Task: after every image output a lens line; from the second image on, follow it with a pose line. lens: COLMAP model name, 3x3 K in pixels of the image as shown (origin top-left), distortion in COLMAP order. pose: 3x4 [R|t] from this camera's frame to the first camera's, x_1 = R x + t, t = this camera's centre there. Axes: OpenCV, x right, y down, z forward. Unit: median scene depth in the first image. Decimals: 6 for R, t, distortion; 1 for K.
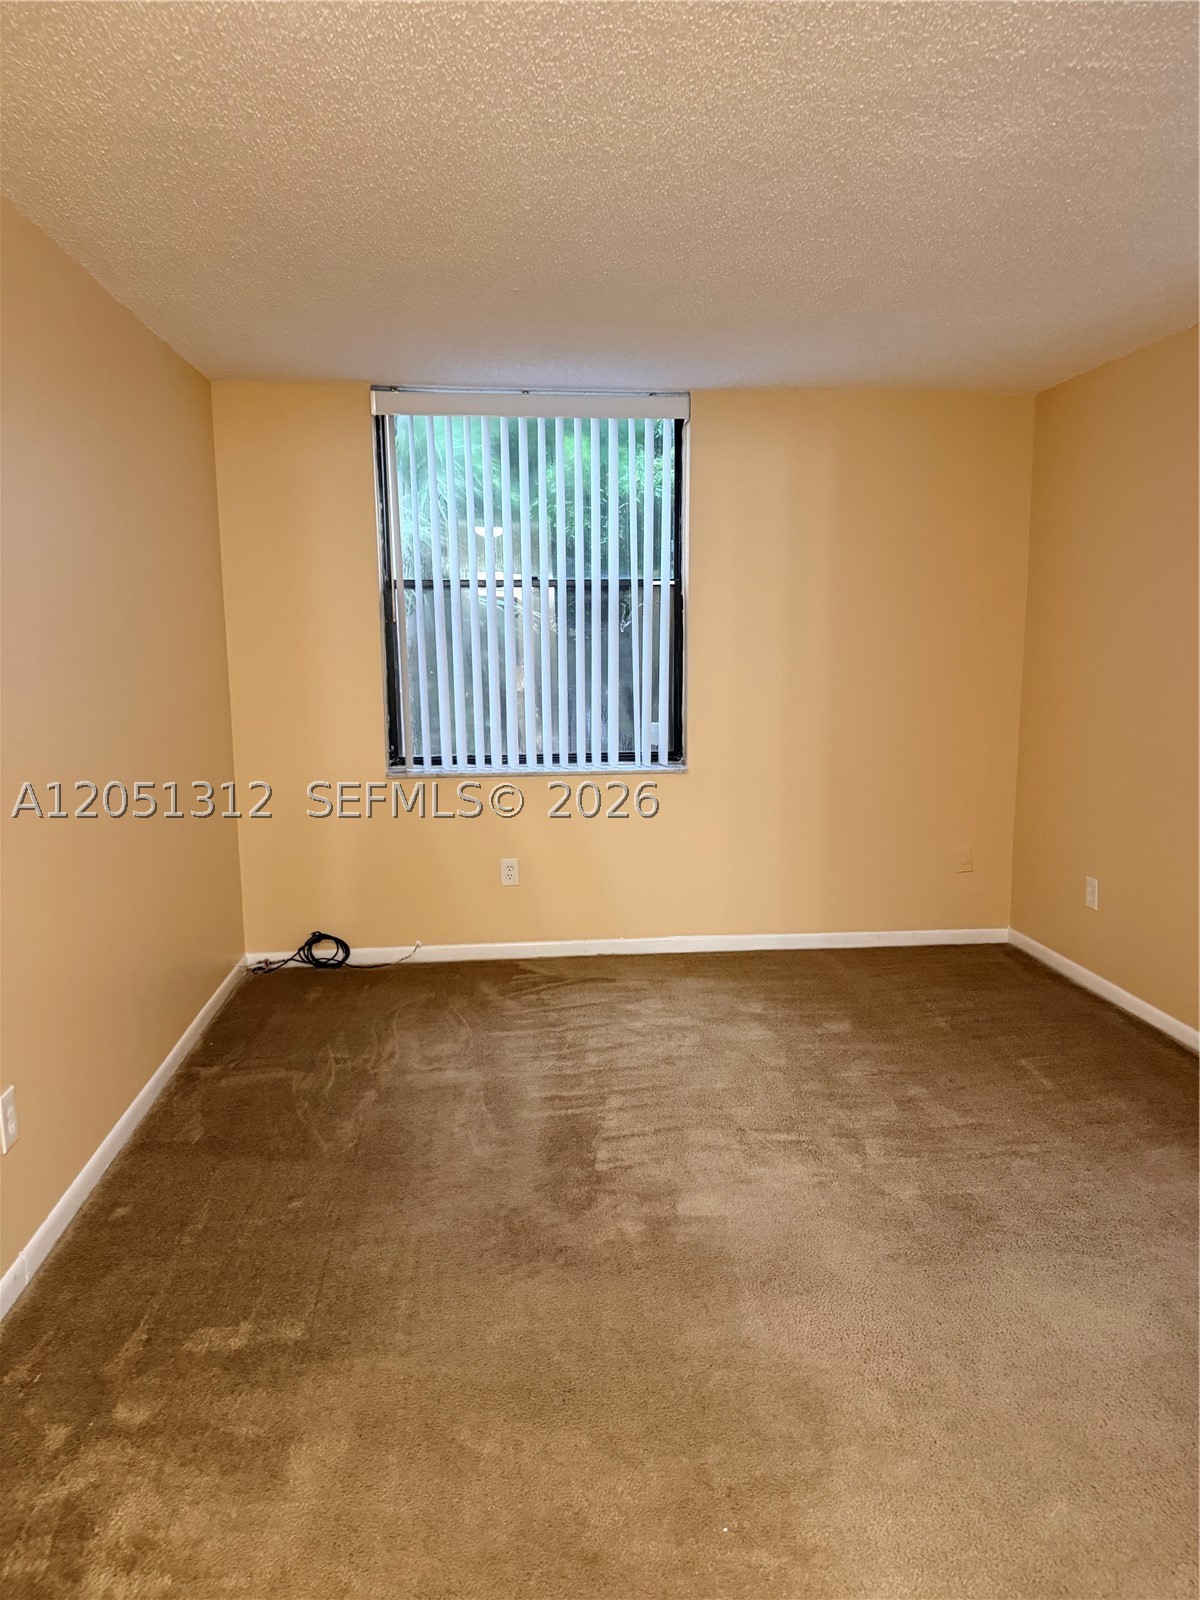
lens RADIAL K [[1137.0, 0, 606.3], [0, 1137.0, 807.7], [0, 0, 1]] dist [0.069198, -0.033031]
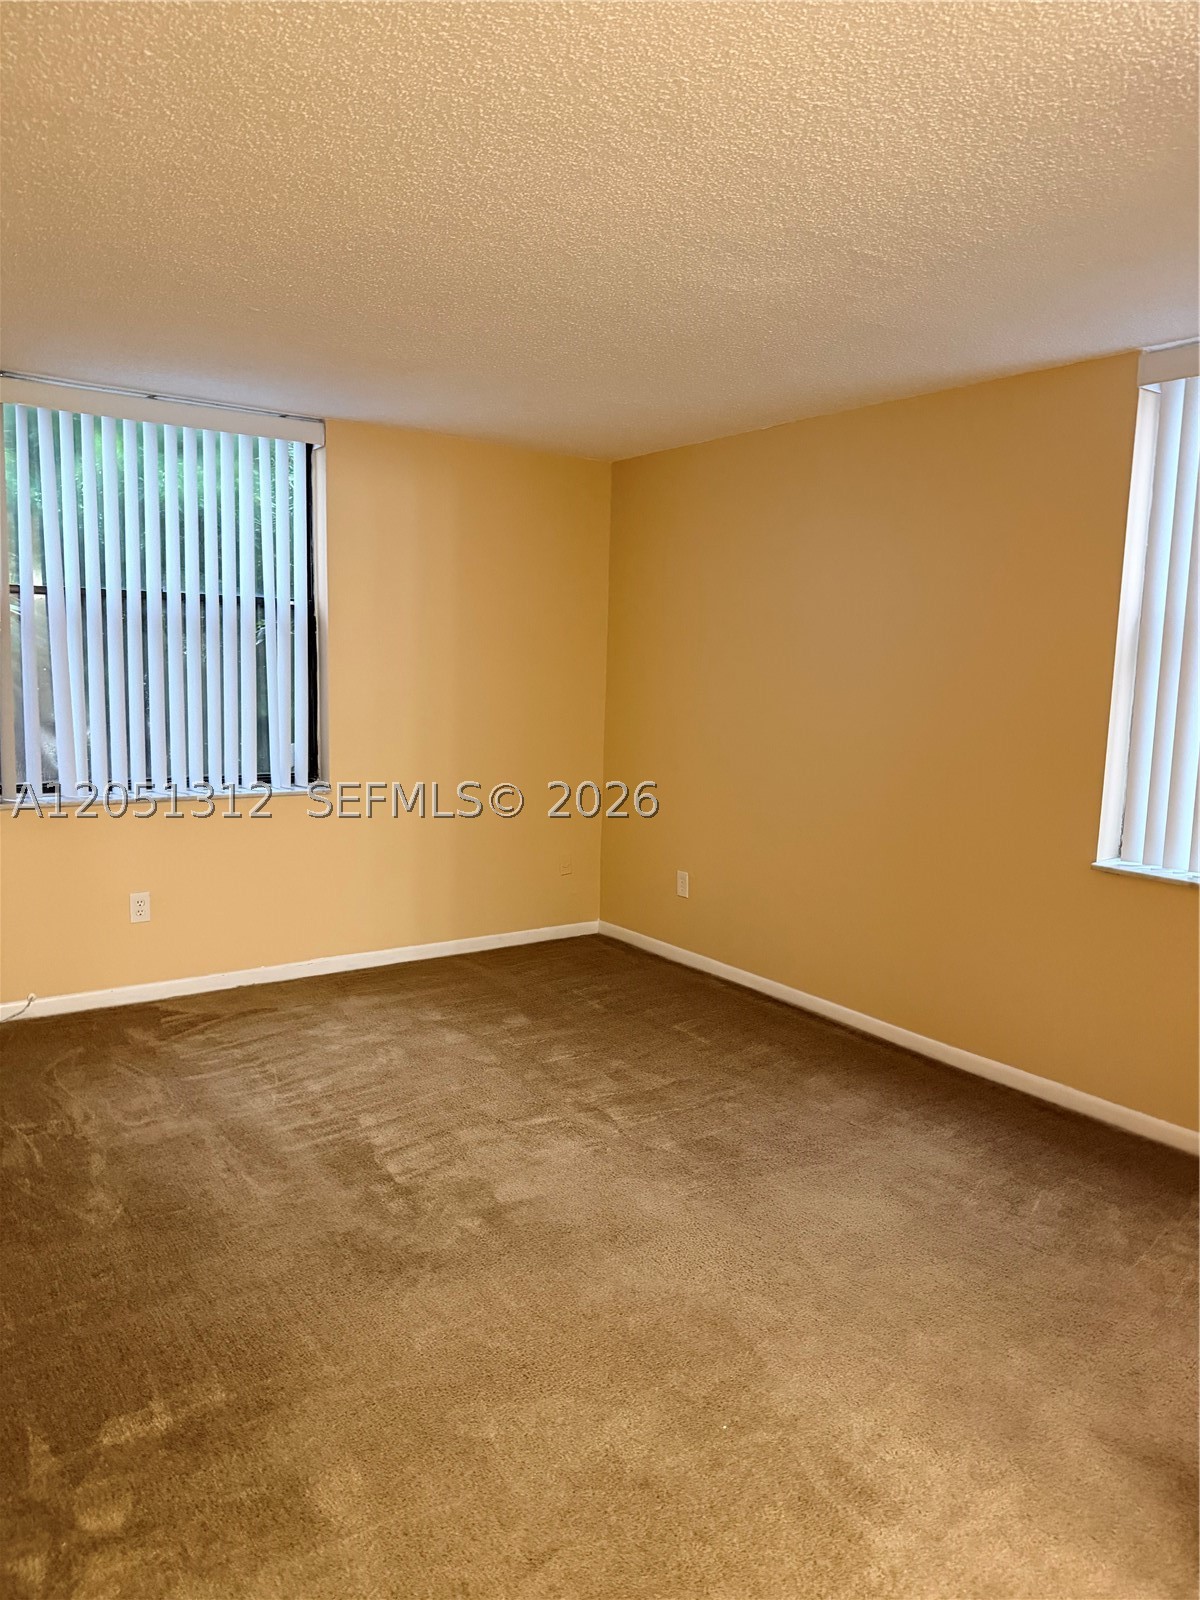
lens RADIAL K [[1137.0, 0, 603.5], [0, 1137.0, 789.4], [0, 0, 1]] dist [0.069198, -0.033031]
pose [[0.876813, -0.031765, 0.479781, -0.269650], [0.047474, 0.998659, -0.020641, -0.002376], [-0.478482, 0.040876, 0.877145, 0.001975]]
